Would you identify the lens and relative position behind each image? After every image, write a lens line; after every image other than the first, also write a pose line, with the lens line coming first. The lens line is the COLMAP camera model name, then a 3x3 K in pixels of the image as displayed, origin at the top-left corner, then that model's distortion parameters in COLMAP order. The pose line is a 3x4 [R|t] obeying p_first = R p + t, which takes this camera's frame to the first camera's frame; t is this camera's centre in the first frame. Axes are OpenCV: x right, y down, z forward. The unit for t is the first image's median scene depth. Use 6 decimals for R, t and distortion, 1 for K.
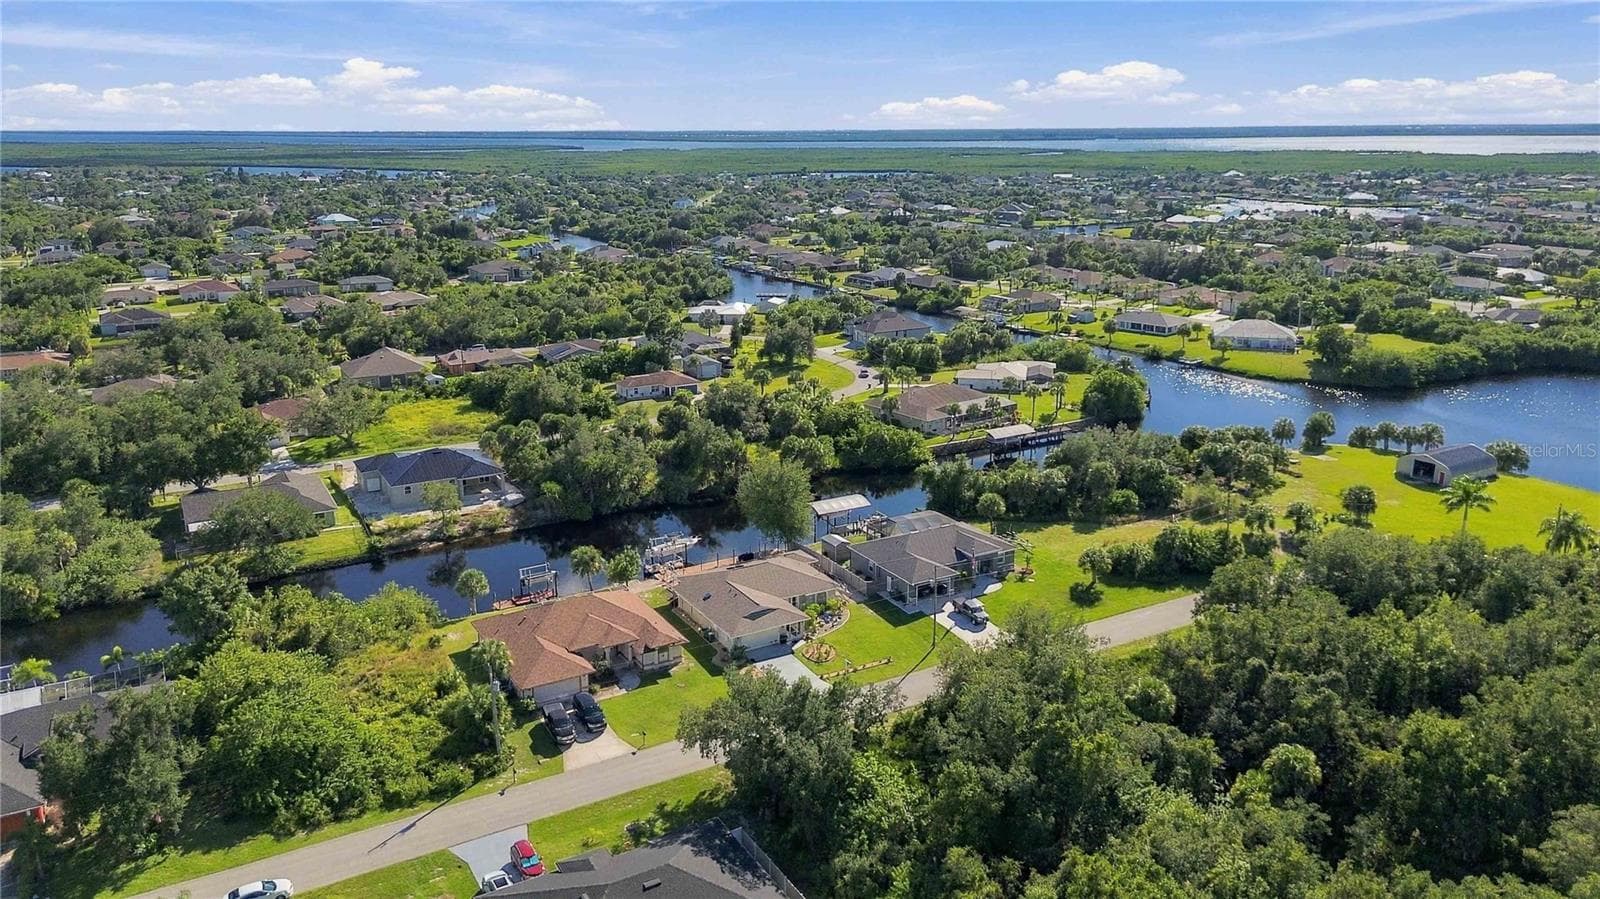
lens RADIAL K [[1142.1, 0, 791.7], [0, 1142.1, 446.6], [0, 0, 1]] dist [0.113084, -0.161047]
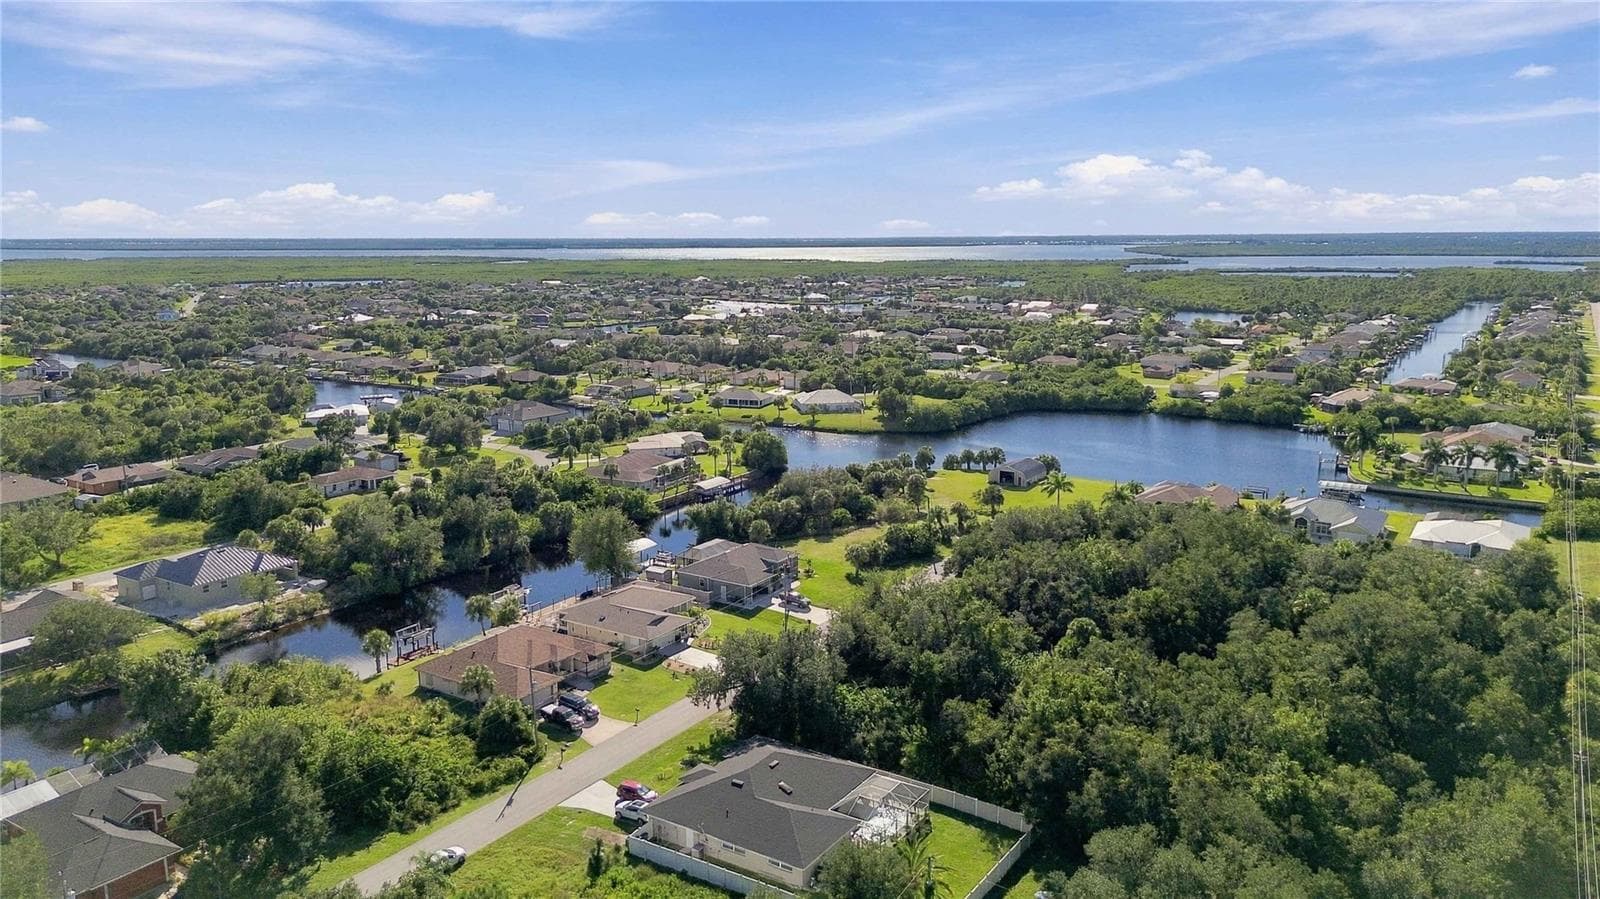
lens RADIAL K [[1142.1, 0, 791.7], [0, 1142.1, 446.6], [0, 0, 1]] dist [0.113084, -0.161047]
pose [[0.892157, -0.081373, 0.444336, -0.330586], [0.120929, 0.990763, -0.061365, 0.040455], [-0.435238, 0.108480, 0.893756, -0.143880]]
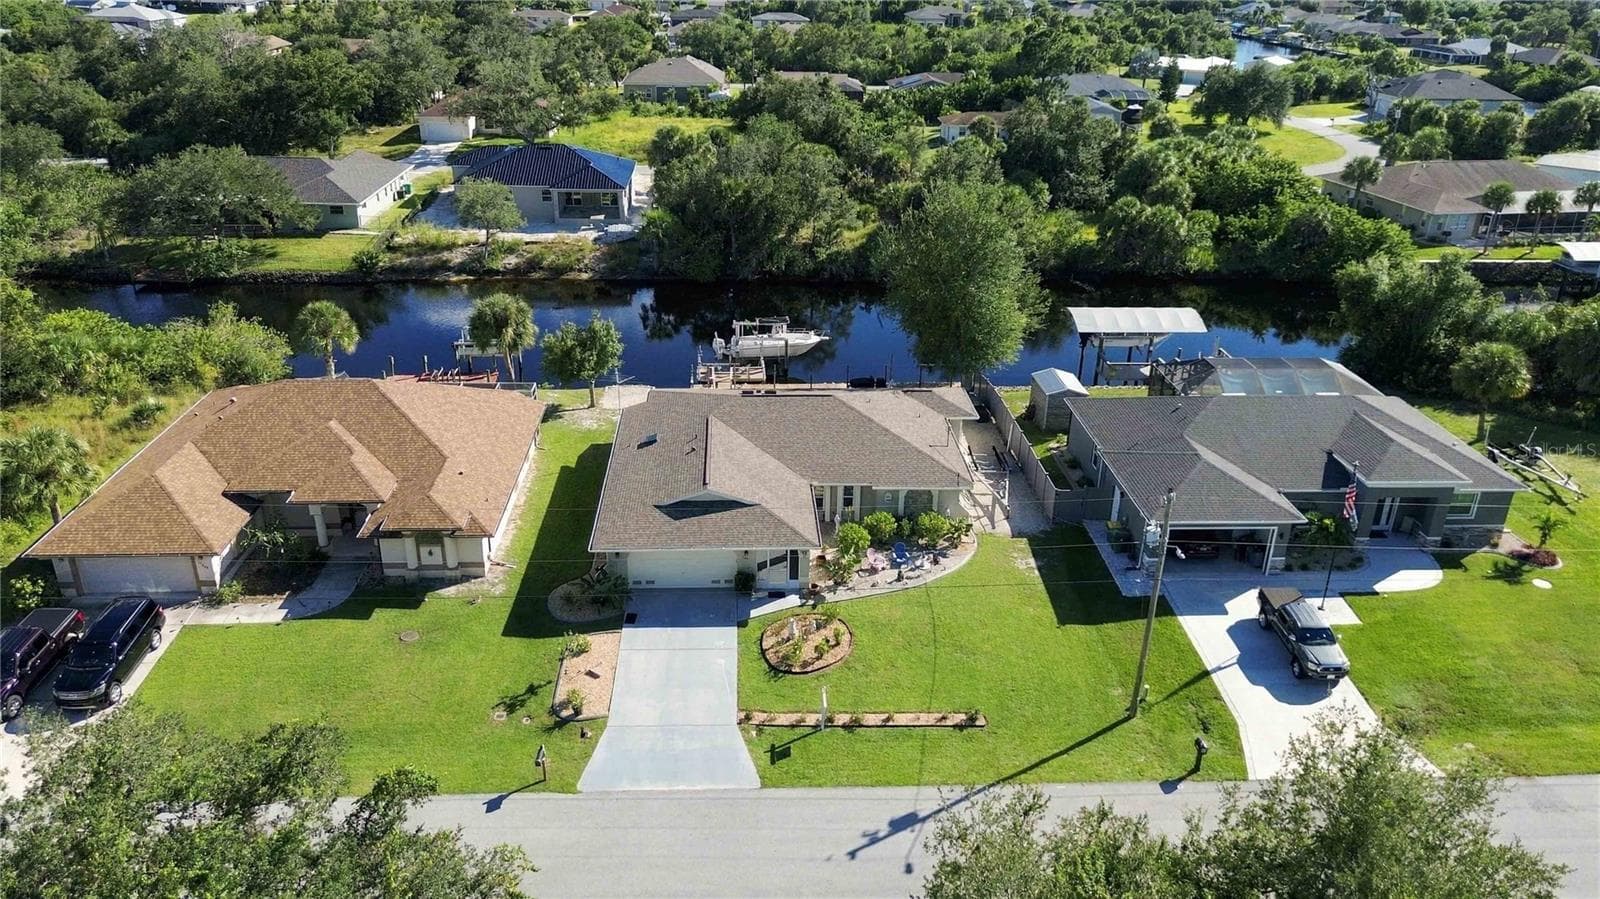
lens RADIAL K [[1141.5, 0, 792.2], [0, 1141.5, 451.8], [0, 0, 1]] dist [0.053152, -0.048090]
pose [[0.890324, 0.205907, -0.406109, 0.120284], [-0.144101, 0.973484, 0.177662, 0.039696], [0.431923, -0.099656, 0.896388, 0.502765]]
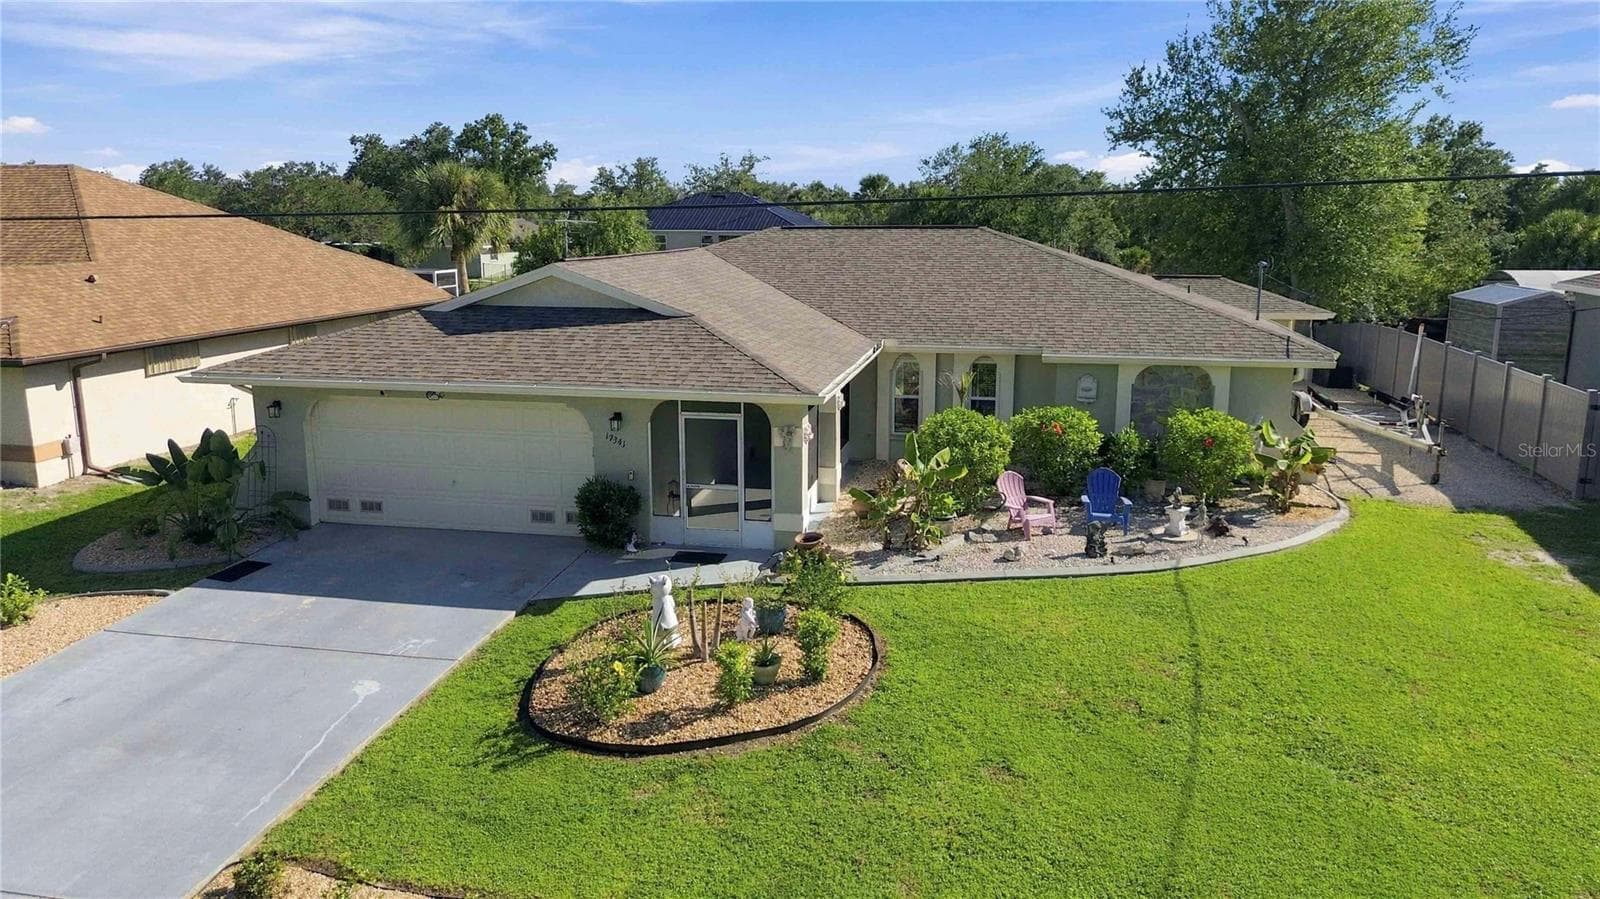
lens RADIAL K [[1141.5, 0, 792.2], [0, 1141.5, 451.8], [0, 0, 1]] dist [0.053152, -0.048090]
pose [[0.747651, 0.140307, -0.649101, 0.071481], [-0.182684, 0.983170, 0.002098, 0.119629], [0.638470, 0.117011, 0.760700, 0.695389]]
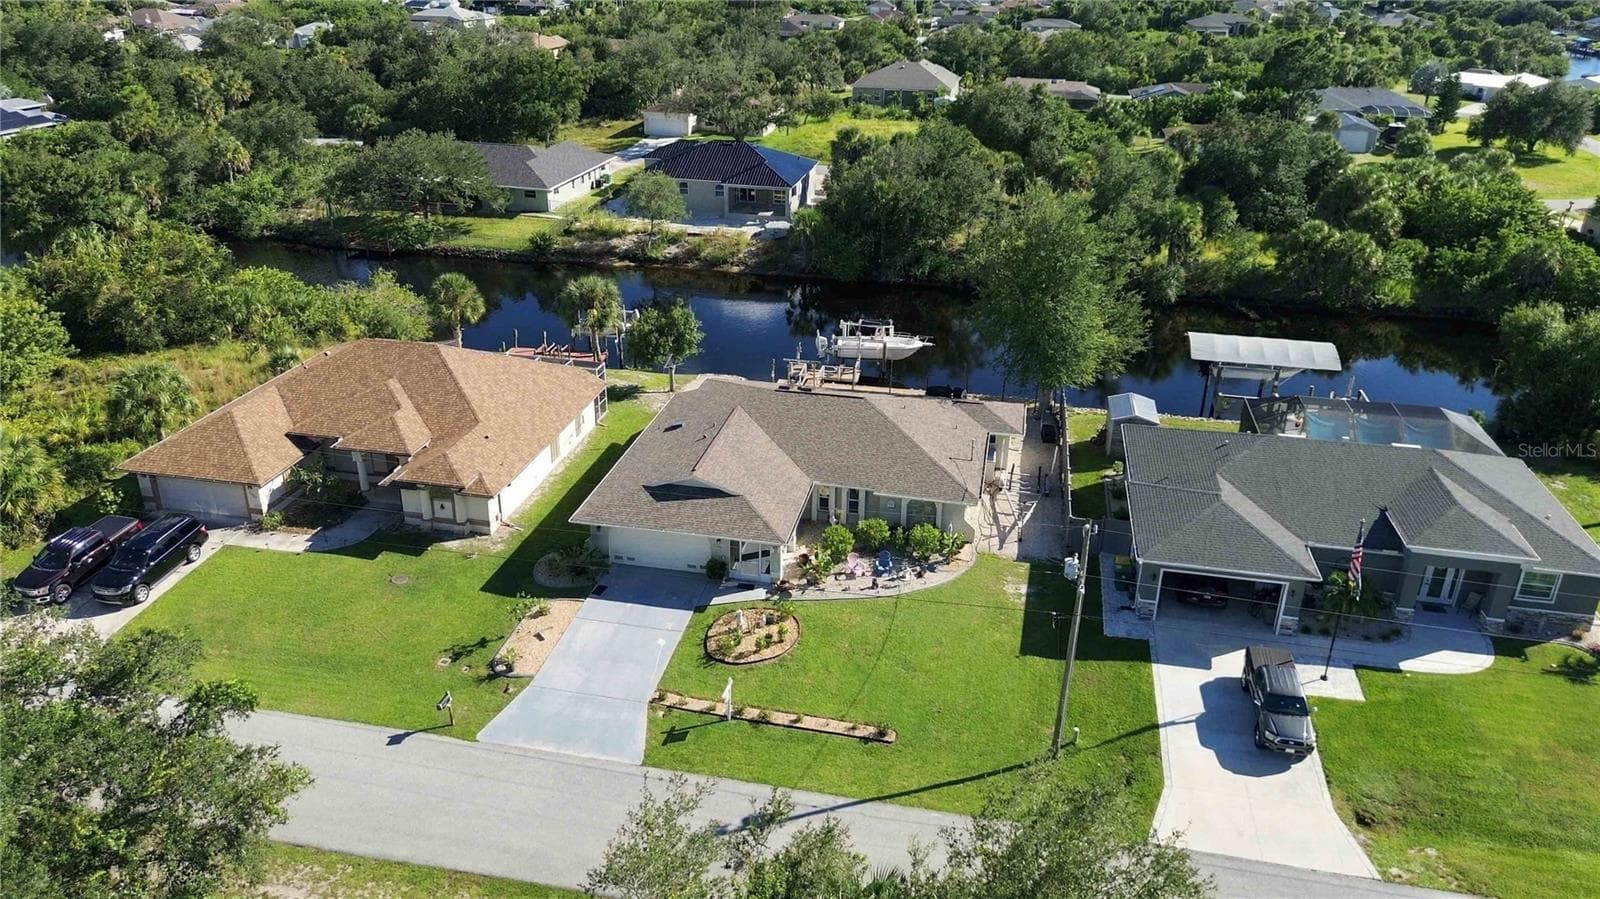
lens RADIAL K [[1141.5, 0, 792.2], [0, 1141.5, 451.8], [0, 0, 1]] dist [0.053152, -0.048090]
pose [[0.748933, 0.287171, -0.597187, 0.182250], [-0.197527, 0.956994, 0.212474, 0.029329], [0.632521, -0.041168, 0.773448, 0.541463]]
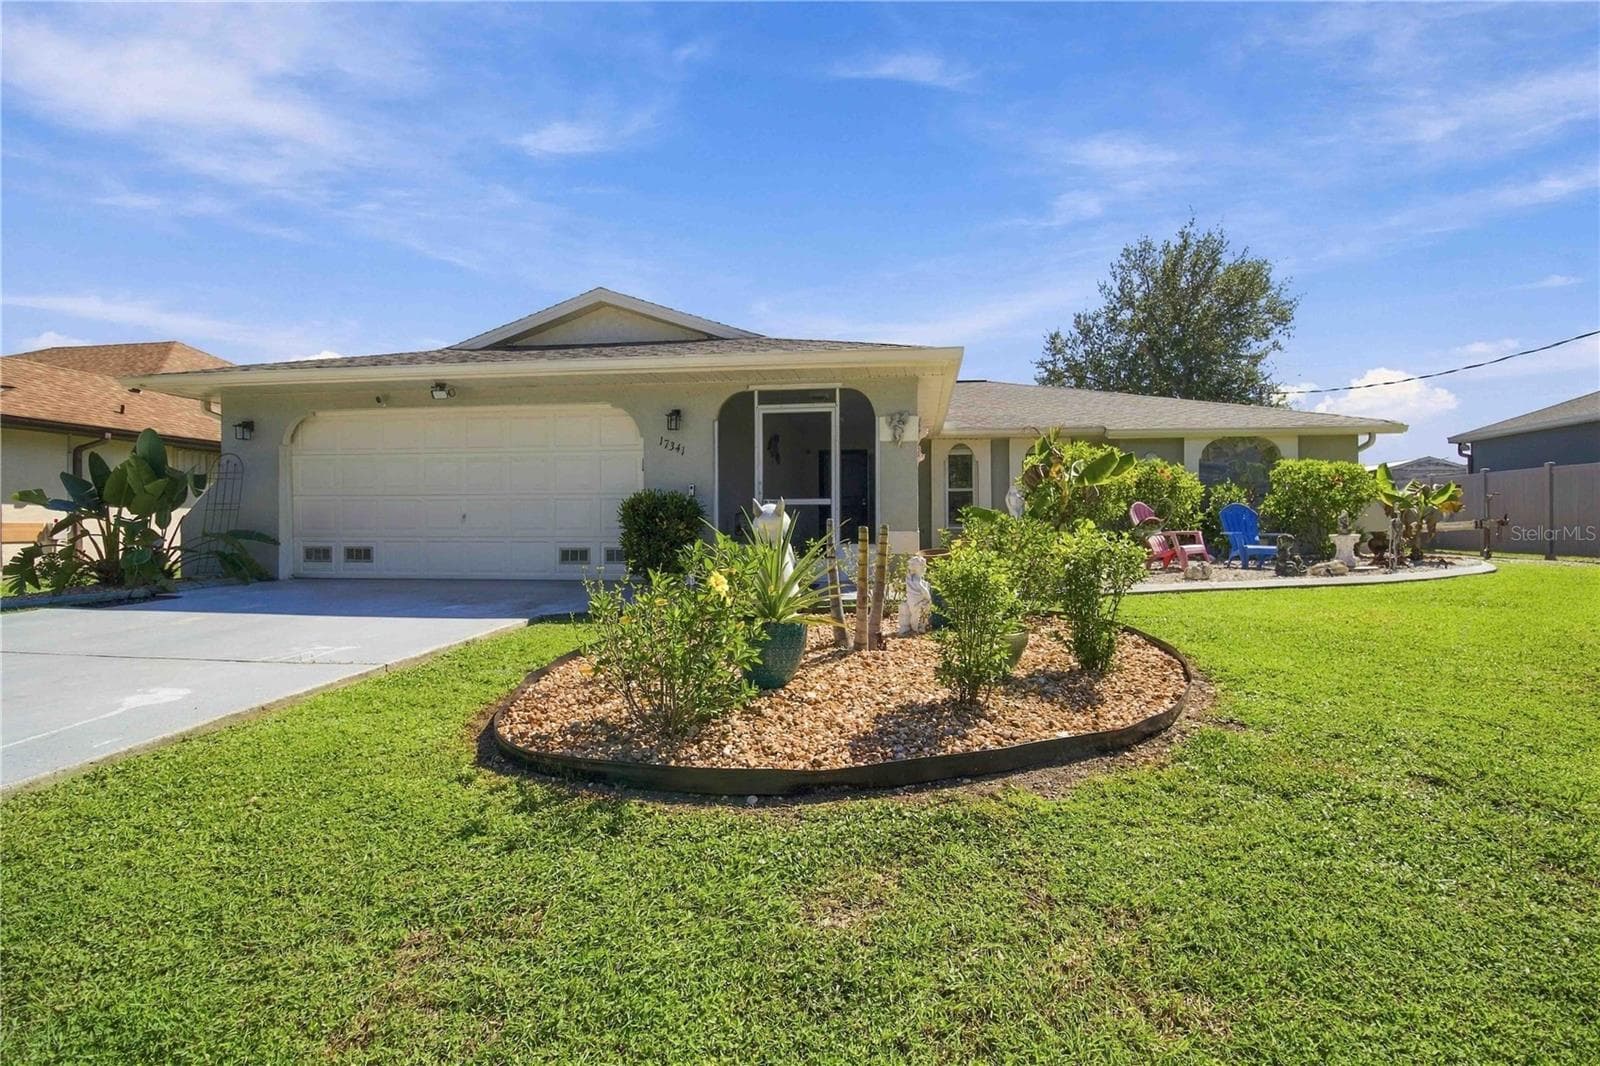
lens RADIAL K [[749.0, 0, 820.8], [0, 749.0, 530.0], [0, 0, 1]] dist [-0.002131, 0.000082]
pose [[0.796647, 0.006618, -0.604408, 0.033715], [-0.166626, 0.963600, -0.209072, 0.136557], [0.581024, 0.267267, 0.768752, 0.729745]]
